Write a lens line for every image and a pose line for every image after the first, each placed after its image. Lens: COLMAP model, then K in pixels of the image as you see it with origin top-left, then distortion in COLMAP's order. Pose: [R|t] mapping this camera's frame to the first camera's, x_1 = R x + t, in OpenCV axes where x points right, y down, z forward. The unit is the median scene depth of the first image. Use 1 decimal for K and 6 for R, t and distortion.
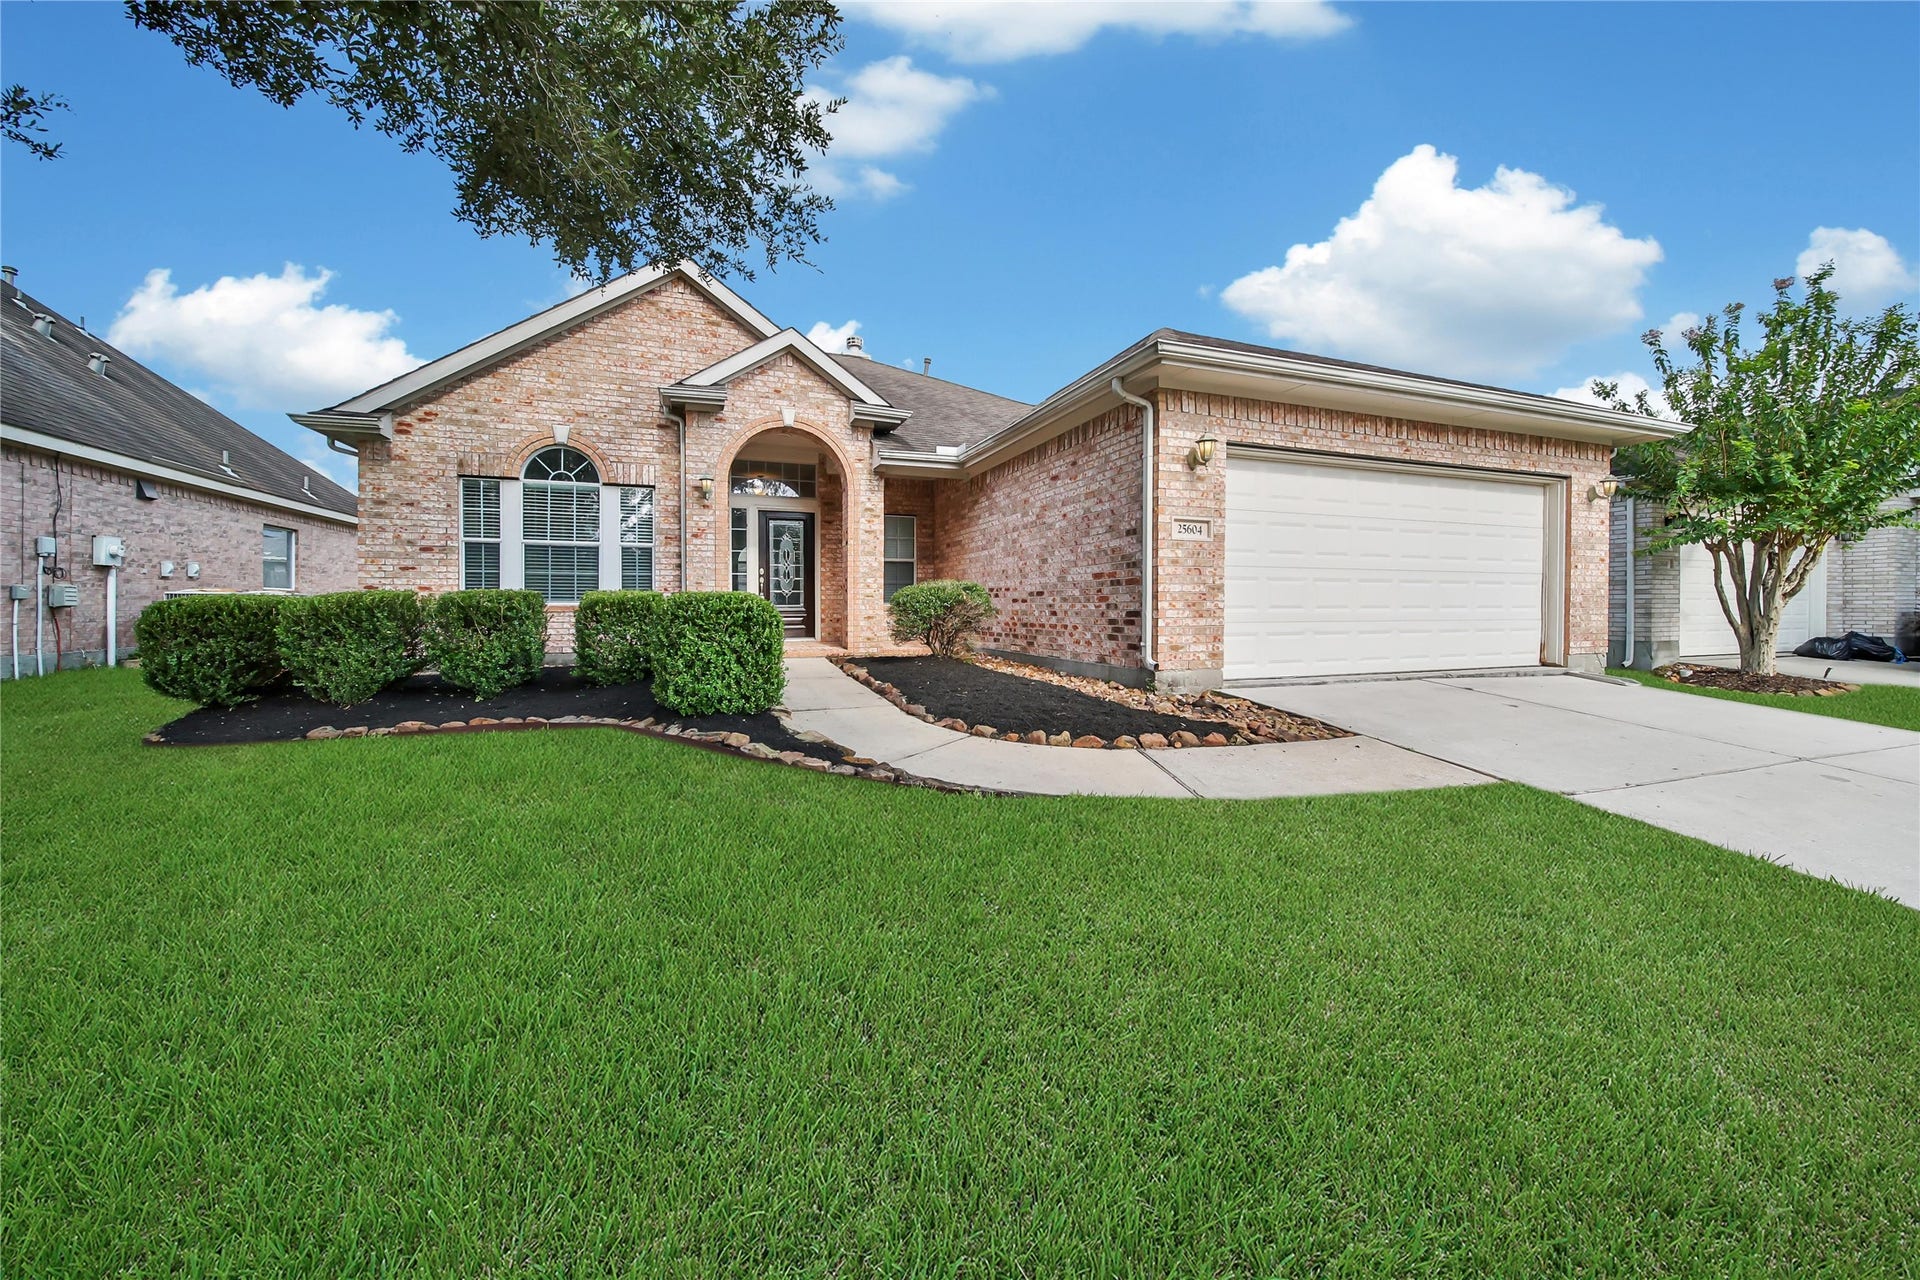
lens RADIAL K [[699.4, 0, 973.3], [0, 699.4, 635.1], [0, 0, 1]] dist [0.002274, -0.002276]
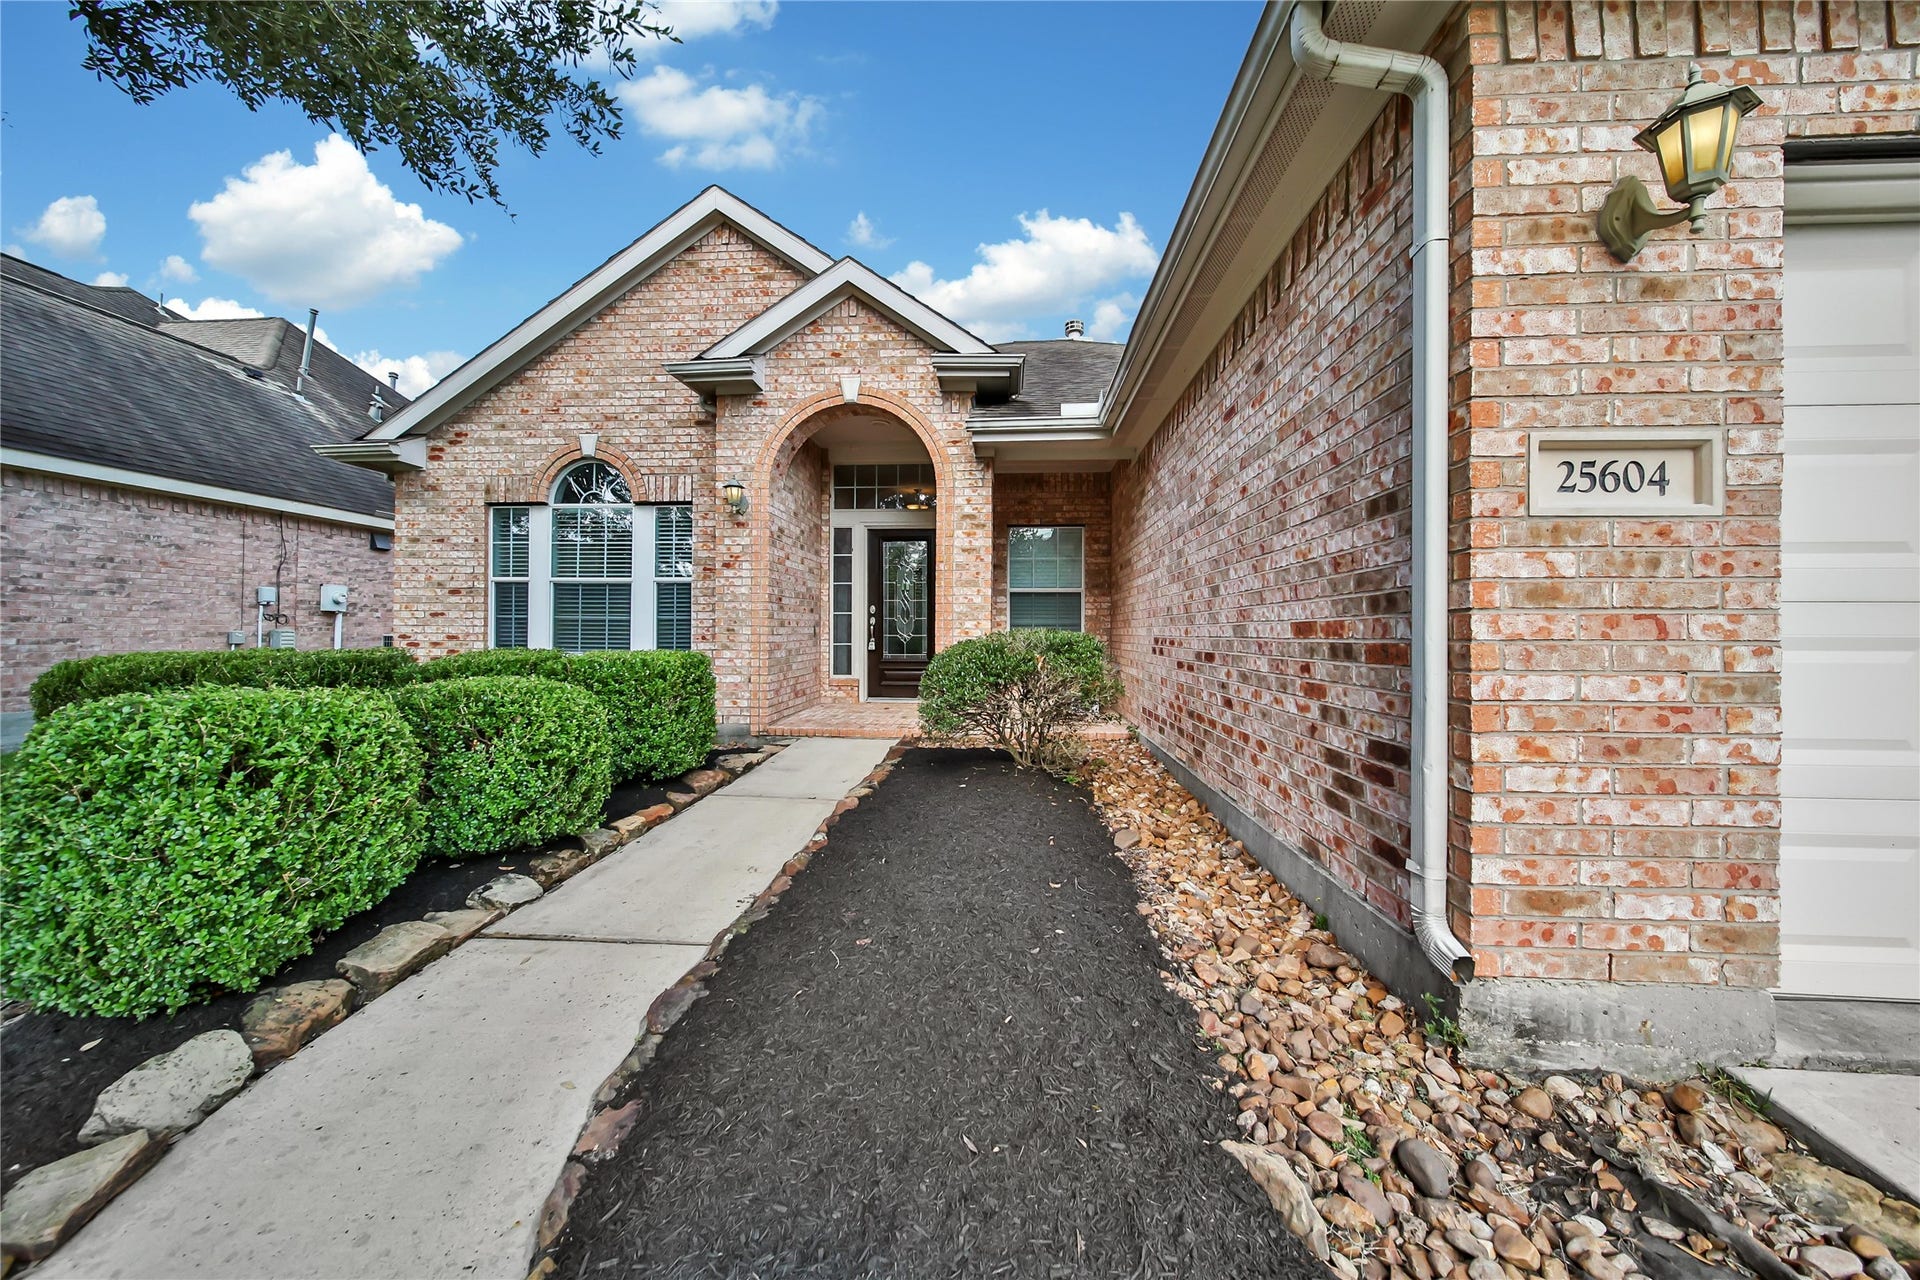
lens RADIAL K [[699.4, 0, 958.9], [0, 699.4, 637.7], [0, 0, 1]] dist [0.002274, -0.002276]
pose [[0.903756, 0.008900, -0.427956, 0.146634], [-0.023692, 0.999291, -0.029251, -0.055013], [0.427393, 0.036575, 0.903326, 0.483599]]
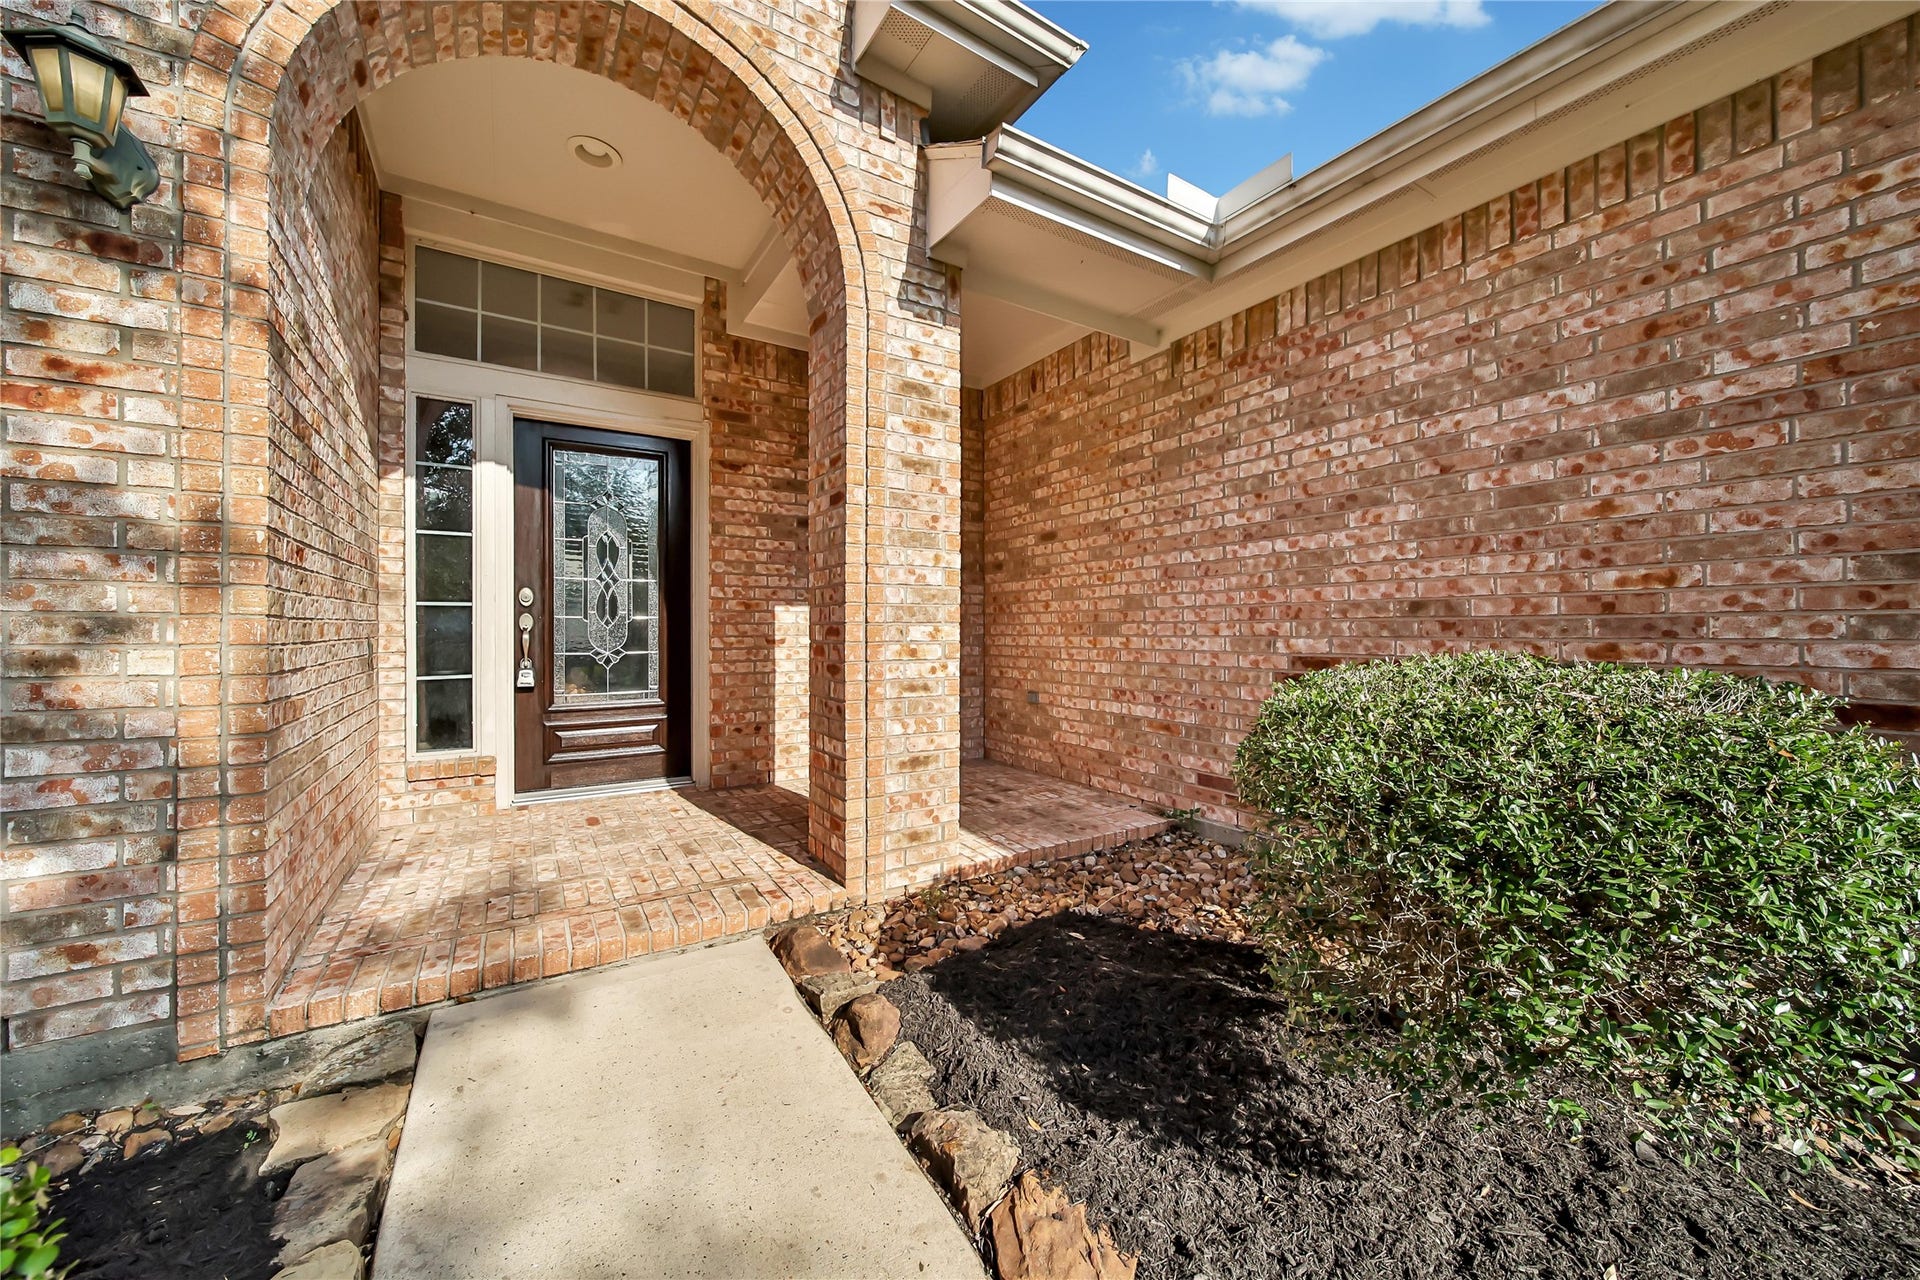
lens RADIAL K [[699.4, 0, 977.3], [0, 699.4, 635.1], [0, 0, 1]] dist [0.002274, -0.002276]
pose [[0.976770, -0.004310, 0.214249, -0.220371], [0.011495, 0.999412, -0.032303, -0.080186], [-0.213984, 0.034016, 0.976245, 0.846916]]
